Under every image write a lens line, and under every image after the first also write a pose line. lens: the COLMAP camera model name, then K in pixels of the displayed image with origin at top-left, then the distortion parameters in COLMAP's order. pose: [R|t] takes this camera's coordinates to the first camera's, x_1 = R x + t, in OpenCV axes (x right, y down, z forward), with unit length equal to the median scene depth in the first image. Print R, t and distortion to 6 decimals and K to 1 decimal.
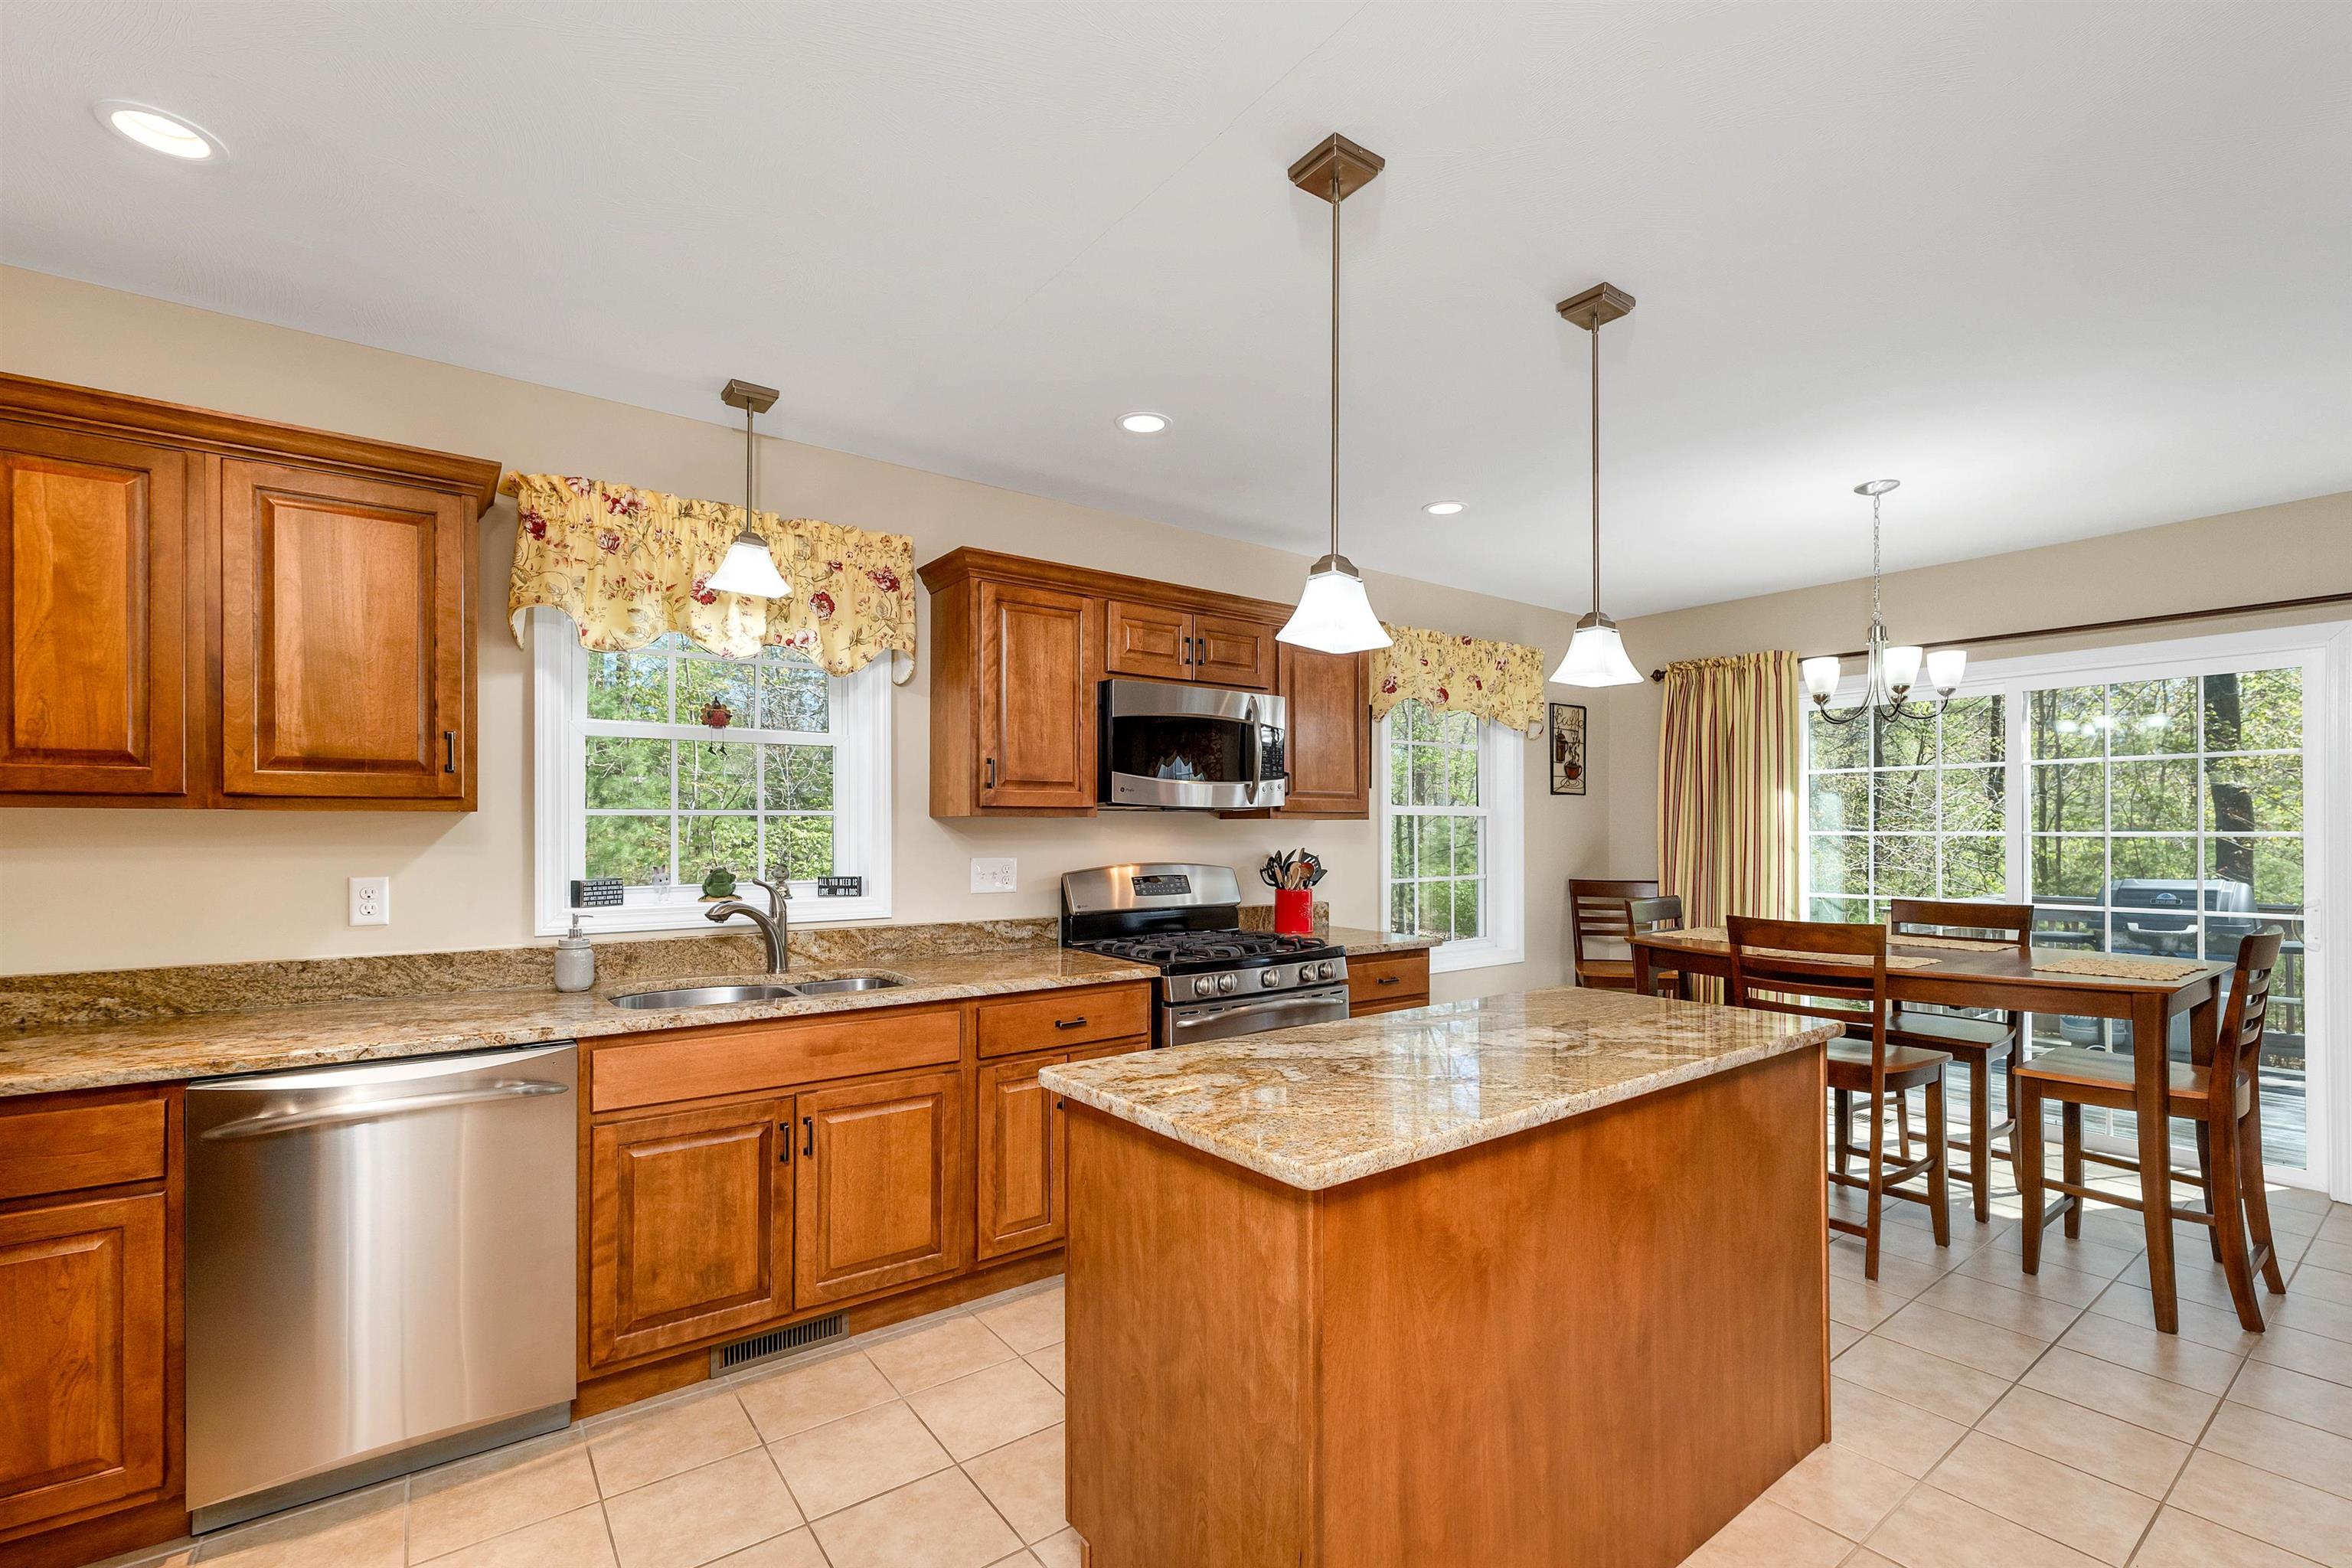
lens RADIAL K [[993.4, 0, 1166.6], [0, 993.4, 824.4], [0, 0, 1]] dist [-0.000695, -0.000085]
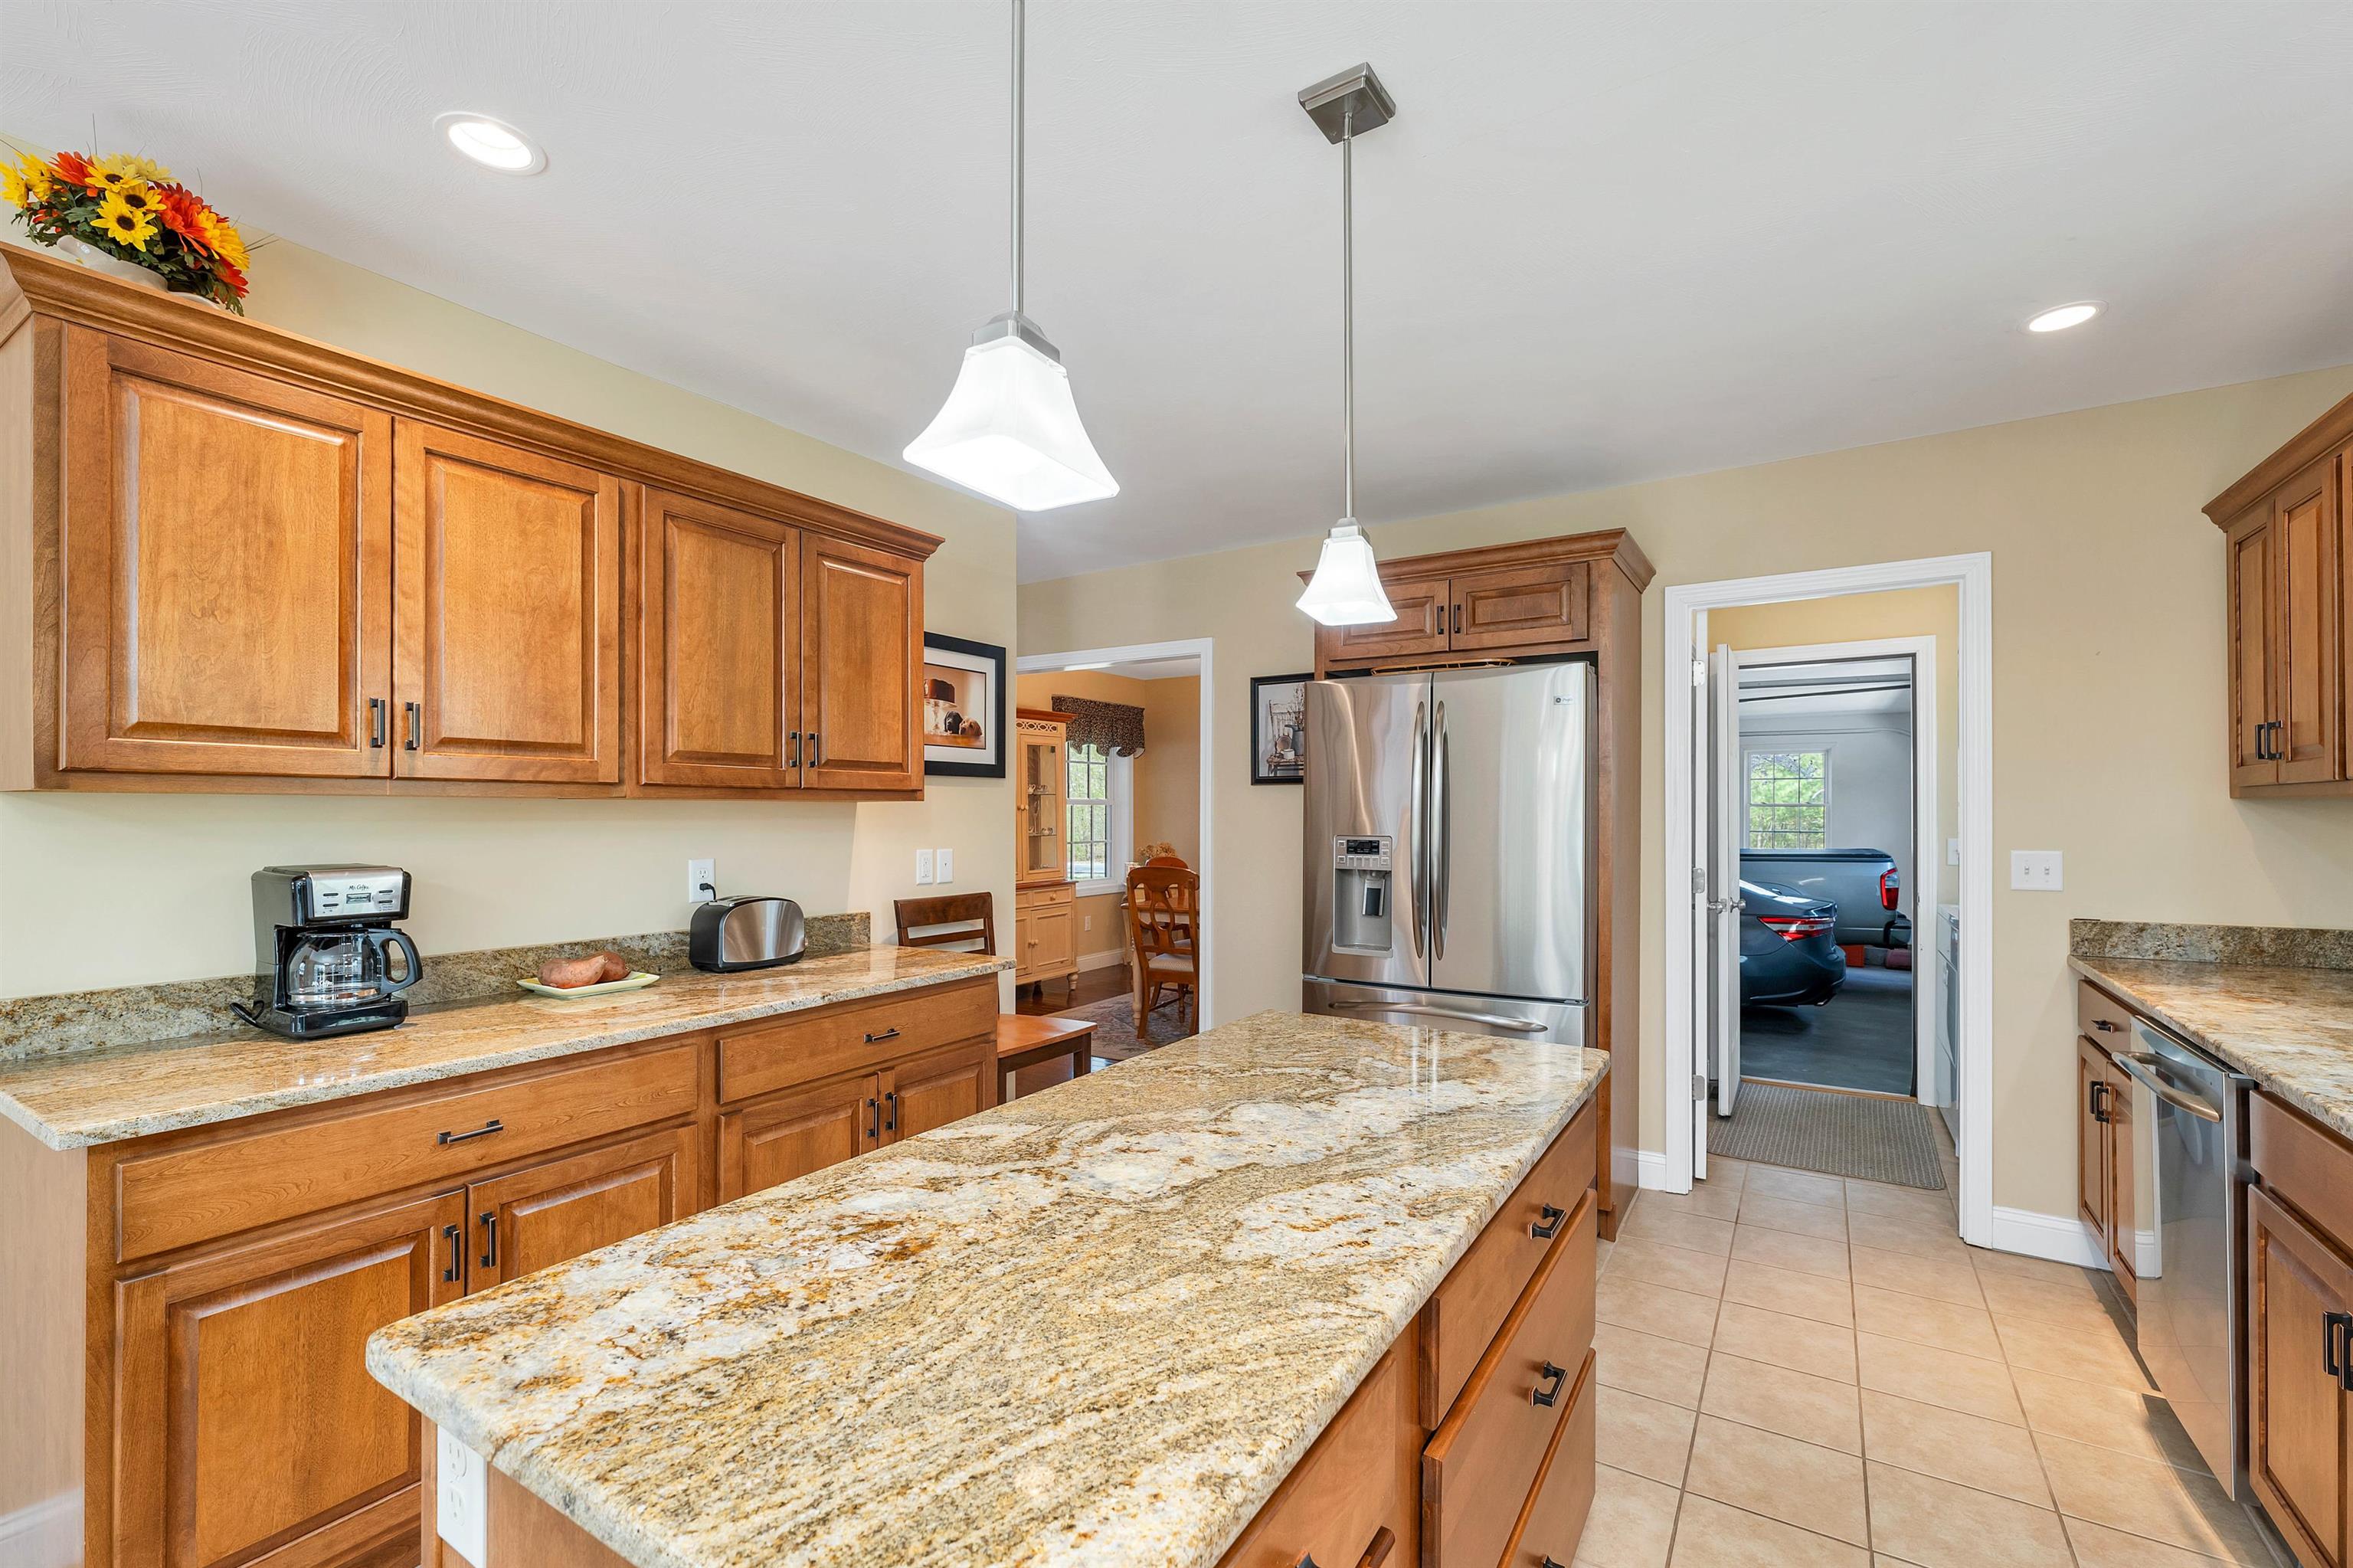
lens RADIAL K [[1025.8, 0, 1181.5], [0, 1025.8, 807.3], [0, 0, 1]] dist [0.000983, 0.000029]
pose [[-0.925179, -0.003088, -0.379519, 0.675640], [0.000191, 0.999963, -0.008603, 0.006487], [0.379531, -0.008032, -0.925144, 1.817611]]
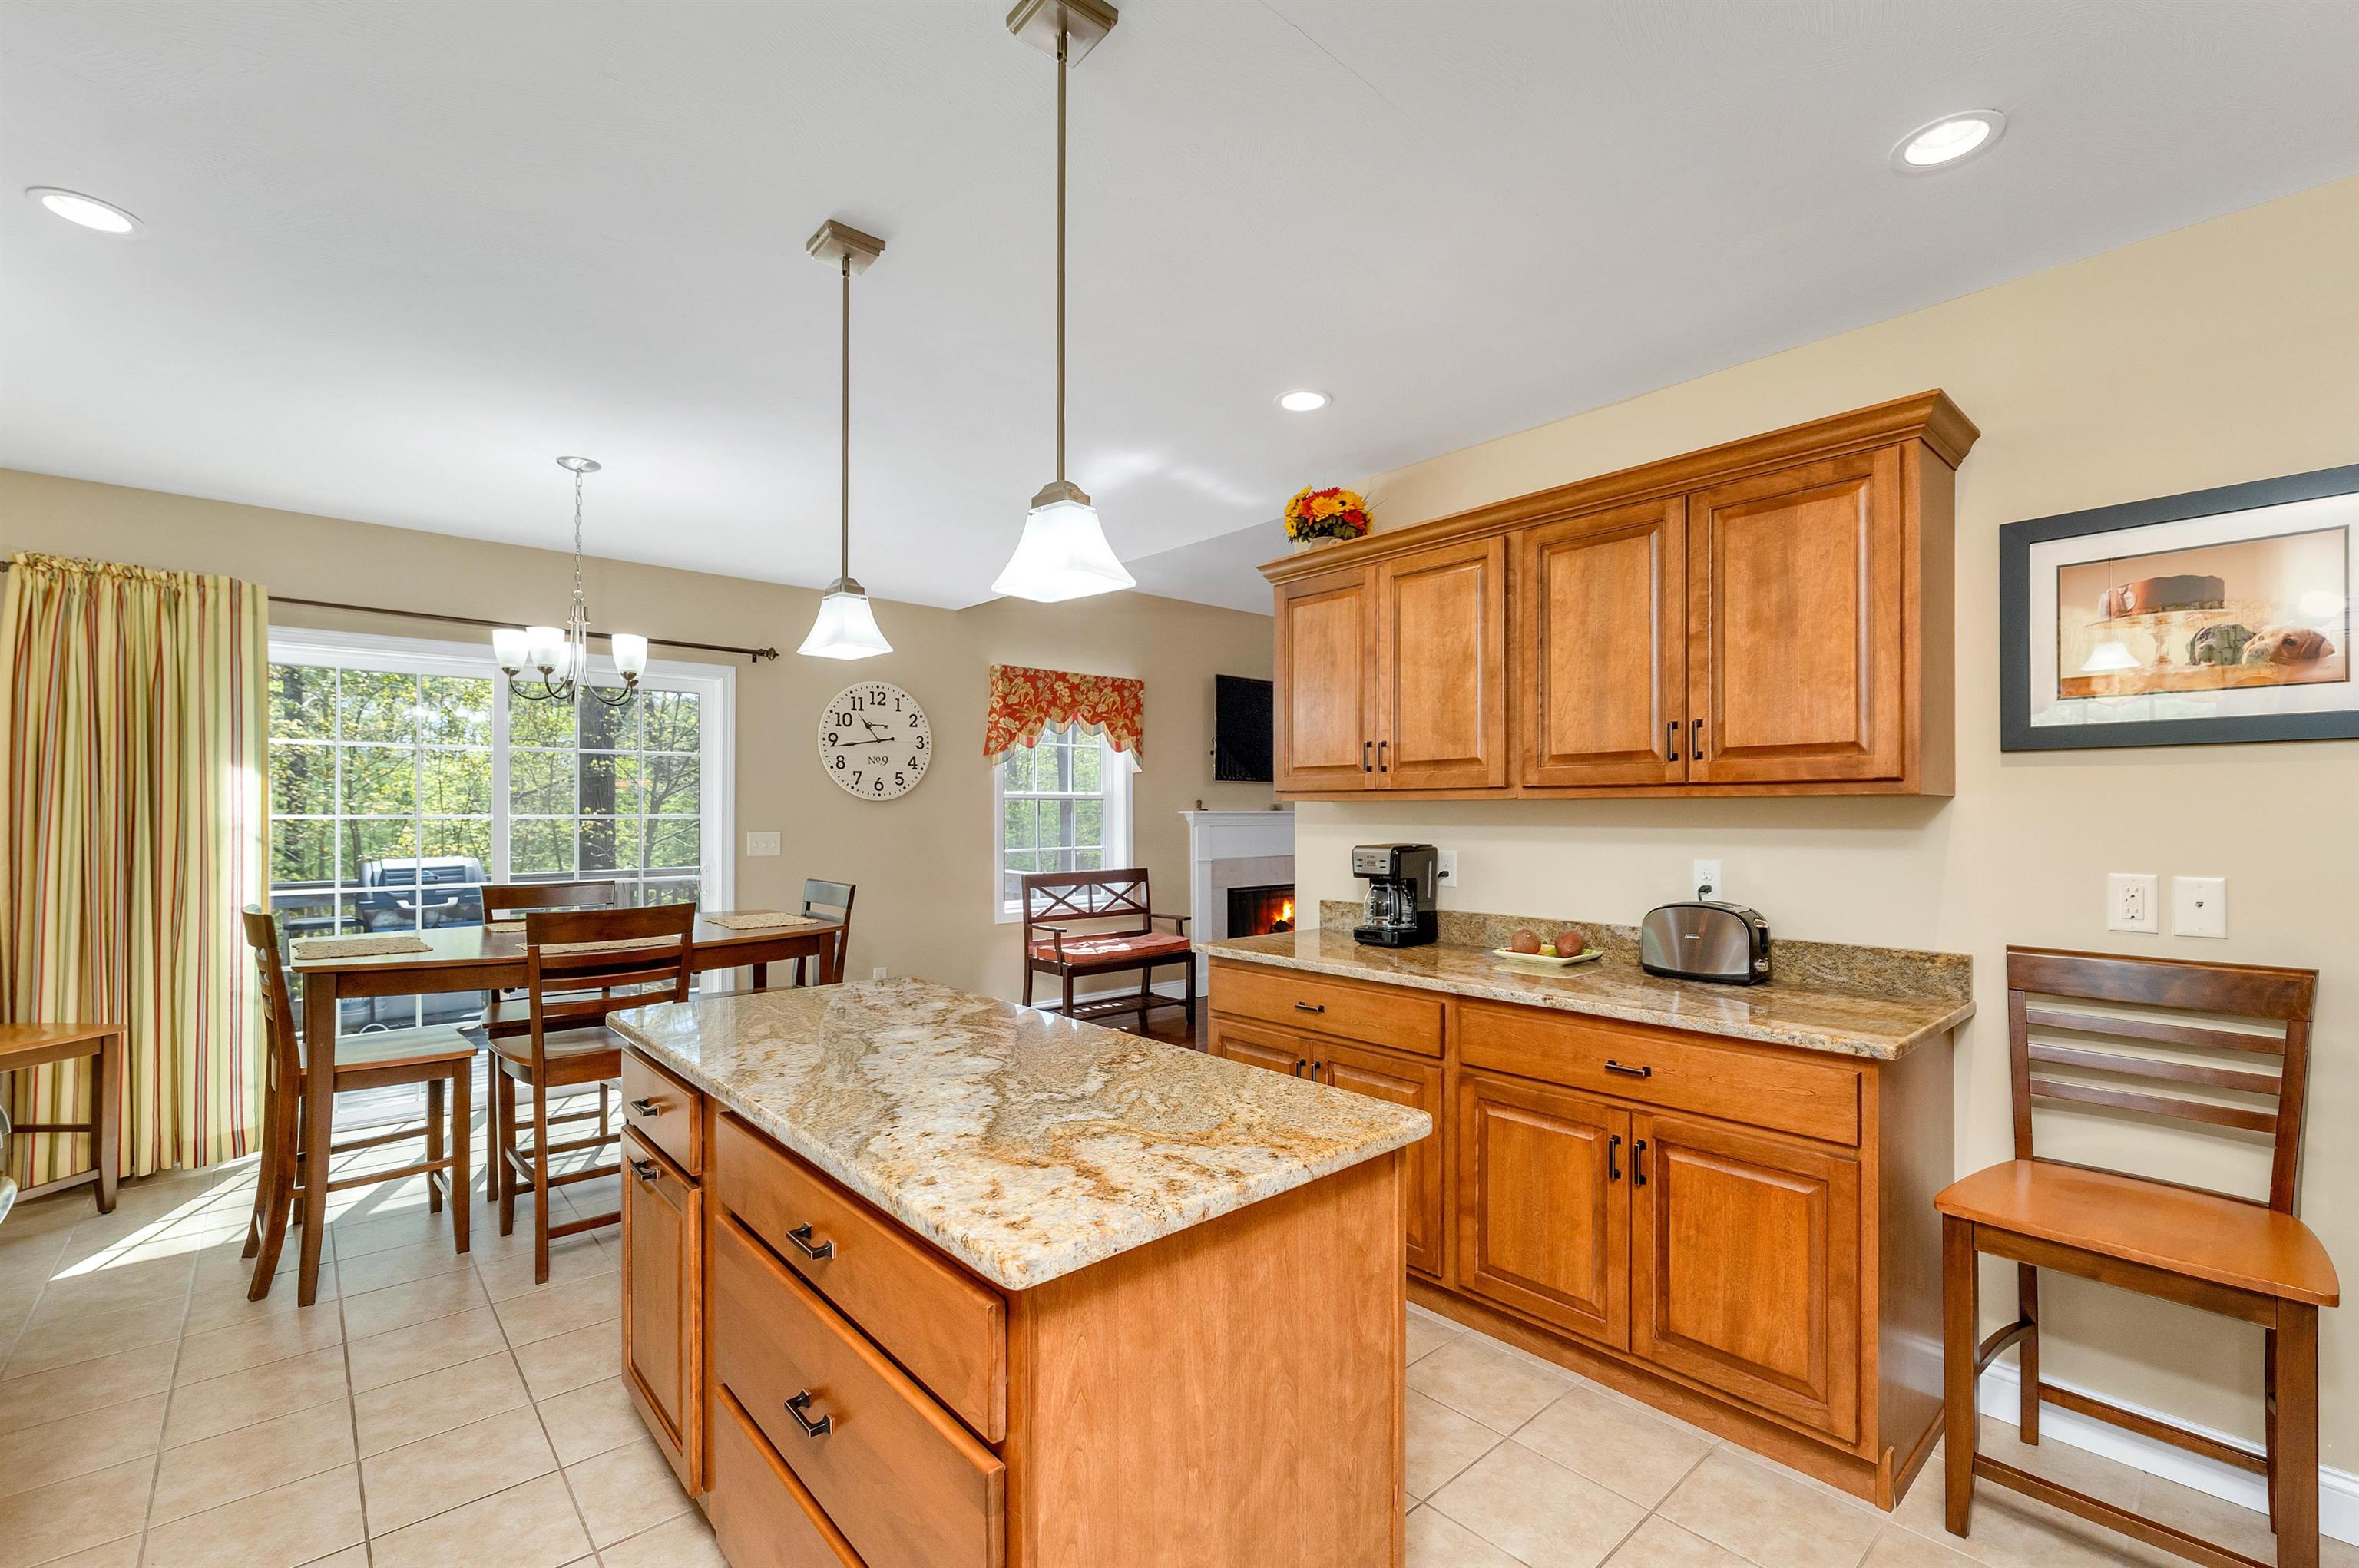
lens RADIAL K [[1028.3, 0, 1184.5], [0, 1028.3, 807.4], [0, 0, 1]] dist [0.000983, 0.000029]
pose [[-0.089835, 0.003746, 0.995950, -0.691676], [-0.003733, 0.999985, -0.004098, 0.004327], [-0.995950, -0.004086, -0.089820, 0.966681]]
